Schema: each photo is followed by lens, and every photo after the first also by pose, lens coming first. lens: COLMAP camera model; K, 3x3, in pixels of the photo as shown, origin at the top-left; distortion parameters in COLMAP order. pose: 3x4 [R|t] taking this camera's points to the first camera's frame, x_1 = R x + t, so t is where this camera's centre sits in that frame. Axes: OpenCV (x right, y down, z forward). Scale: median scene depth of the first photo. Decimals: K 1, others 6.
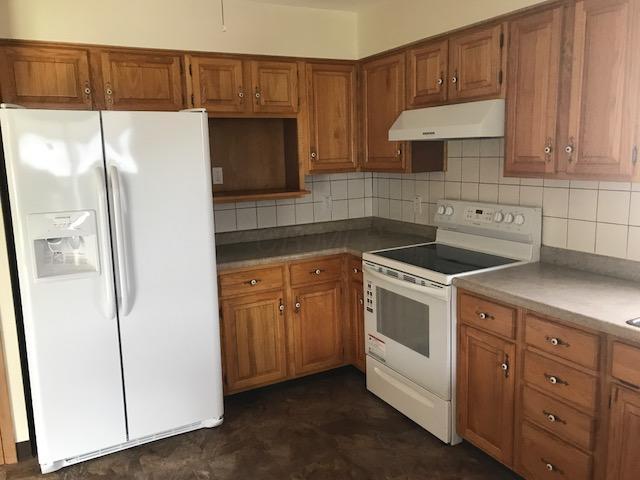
lens RADIAL K [[530.0, 0, 321.5], [0, 530.0, 236.2], [0, 0, 1]] dist [0.029769, -0.039815]
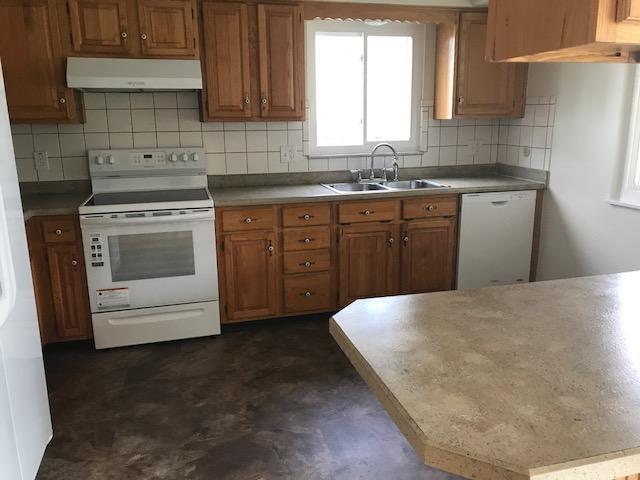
lens RADIAL K [[530.0, 0, 321.5], [0, 530.0, 242.7], [0, 0, 1]] dist [0.029769, -0.039815]
pose [[0.211239, -0.202106, 0.956311, -0.854362], [0.160639, 0.972264, 0.169994, 0.001103], [-0.964144, 0.117711, 0.237846, 0.422613]]
